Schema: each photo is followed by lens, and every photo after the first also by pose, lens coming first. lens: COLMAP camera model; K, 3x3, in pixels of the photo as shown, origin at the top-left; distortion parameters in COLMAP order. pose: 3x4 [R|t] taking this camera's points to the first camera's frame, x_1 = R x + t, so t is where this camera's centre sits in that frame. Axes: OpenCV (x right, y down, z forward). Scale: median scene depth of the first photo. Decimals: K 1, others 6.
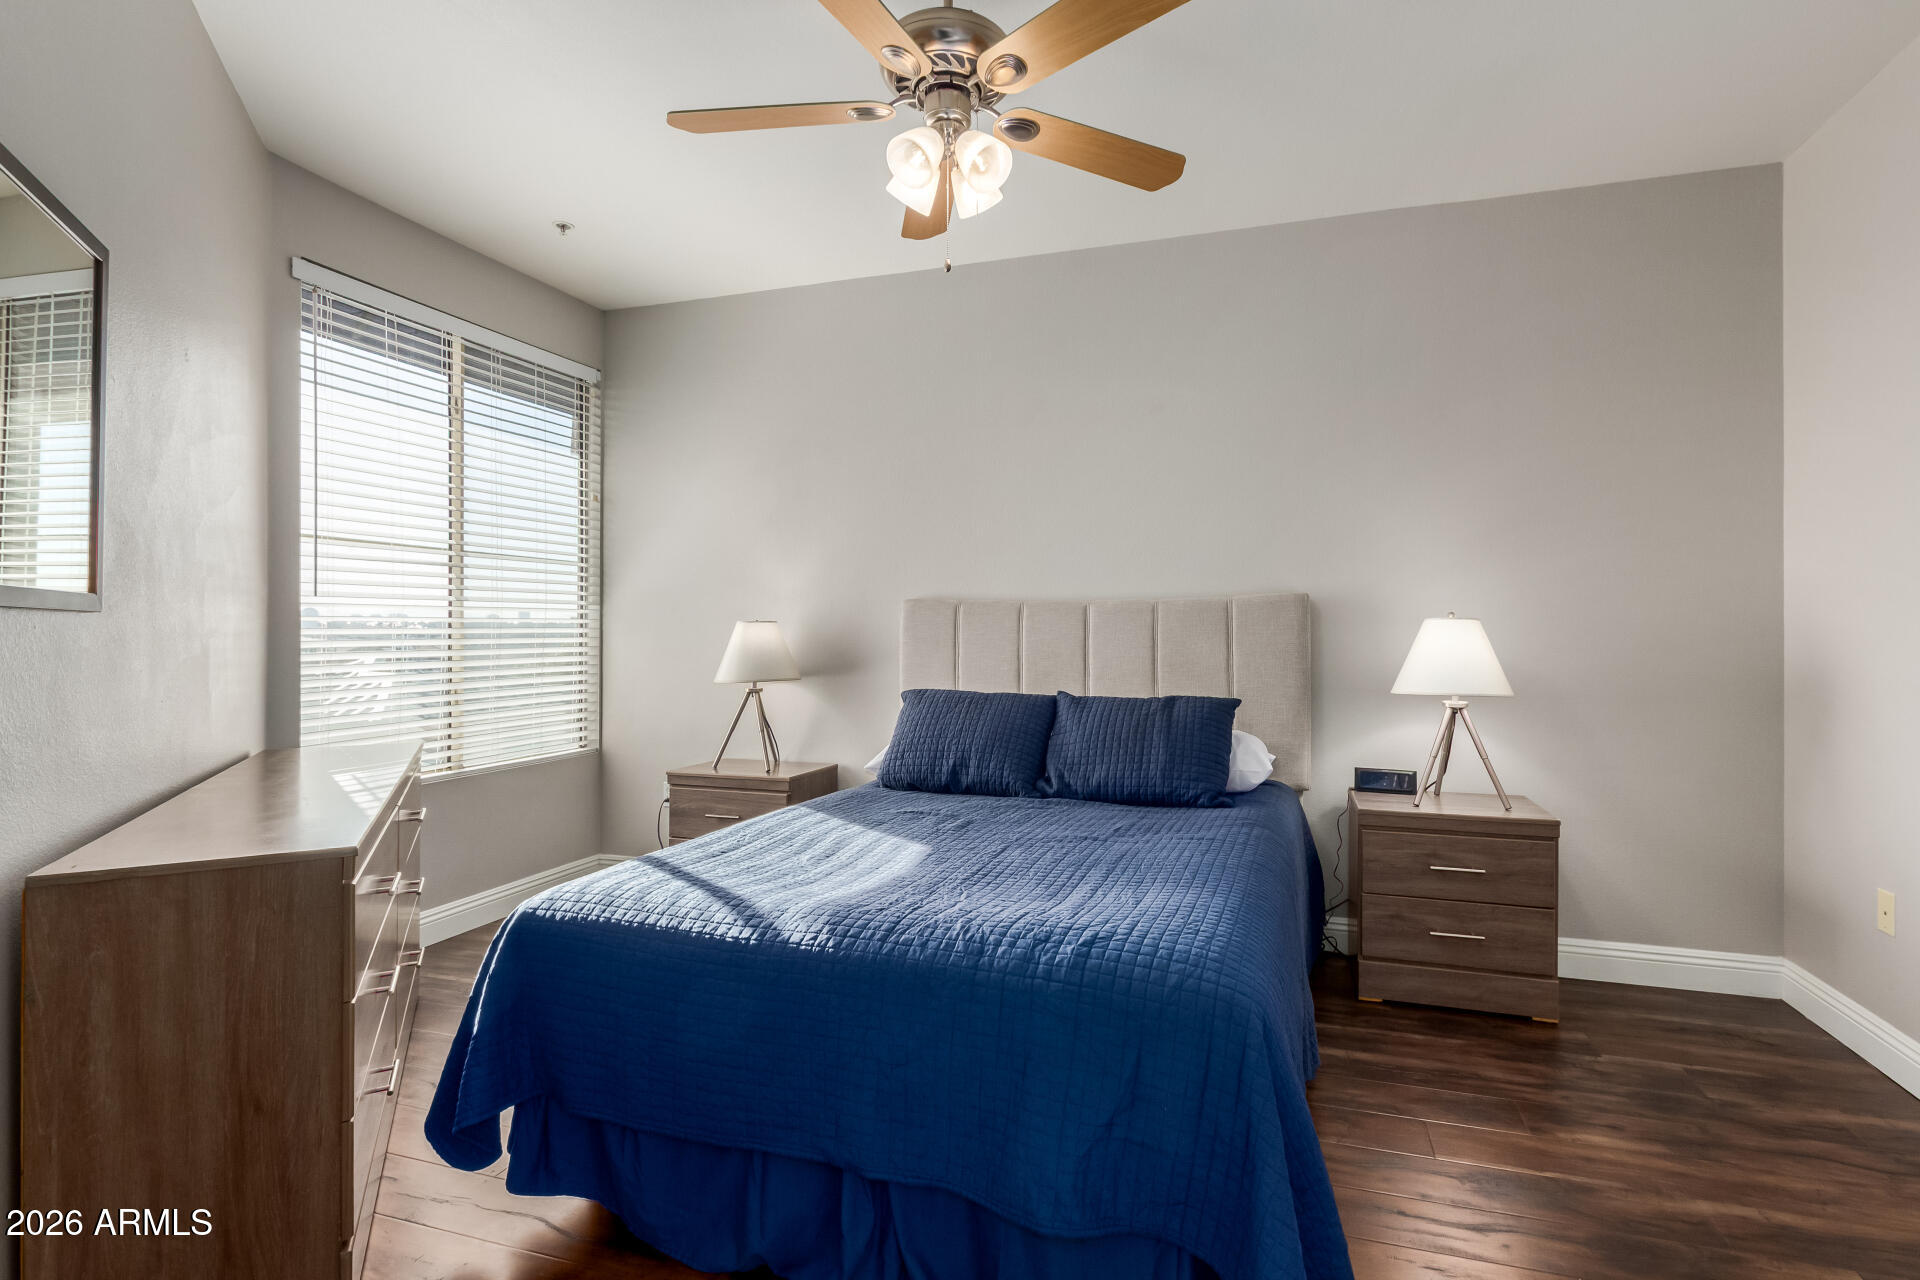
lens RADIAL K [[913.2, 0, 960.0], [0, 913.2, 640.0], [0, 0, 1]] dist [-0.000506, -0.000223]
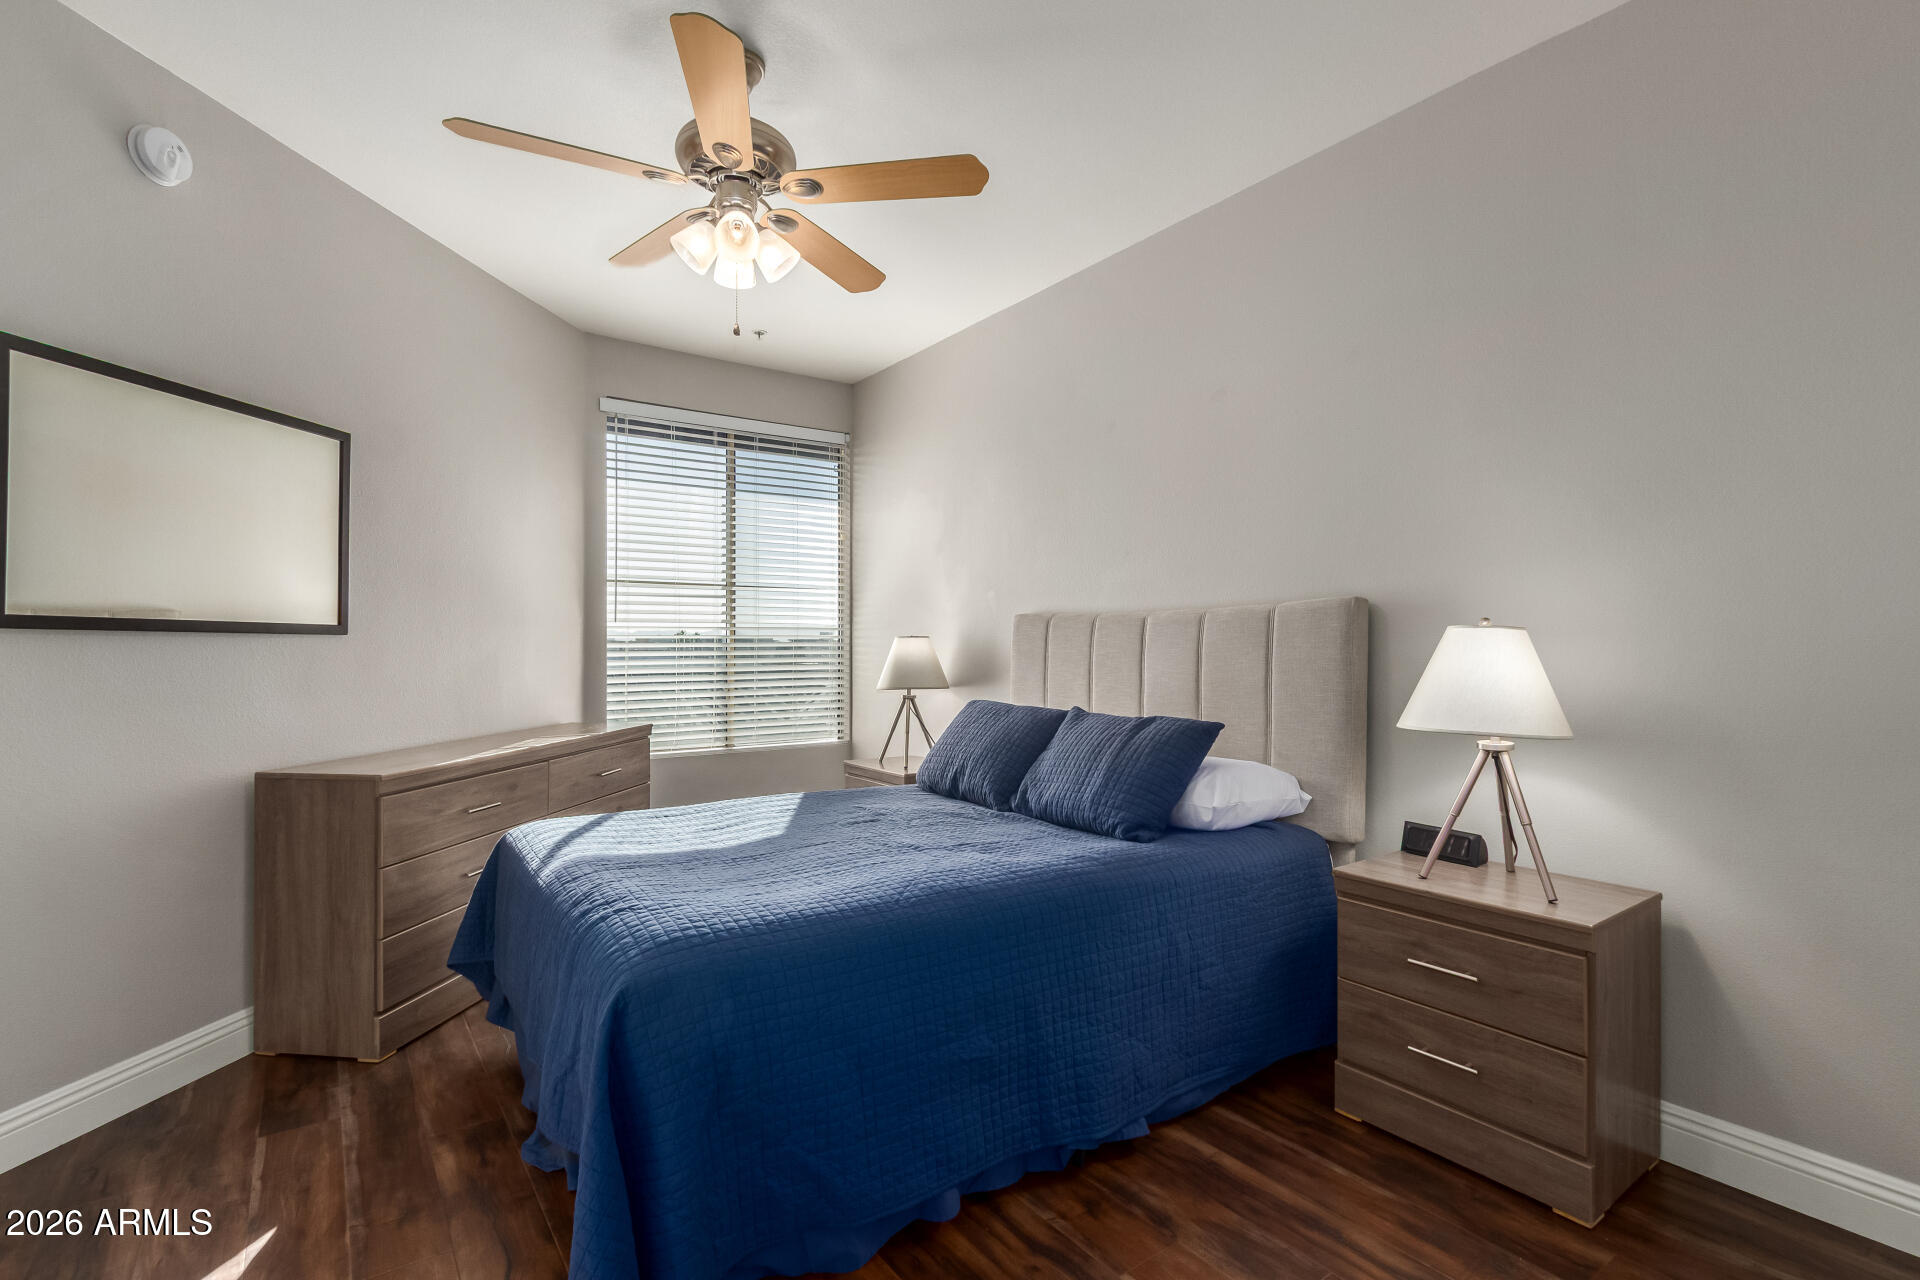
lens RADIAL K [[897.7, 0, 973.4], [0, 897.7, 644.9], [0, 0, 1]] dist [-0.003274, -0.000508]
pose [[0.799897, -0.000279, -0.600137, 0.637148], [-0.005333, 0.999957, -0.007574, -0.002023], [0.600113, 0.009259, 0.799861, 0.183598]]
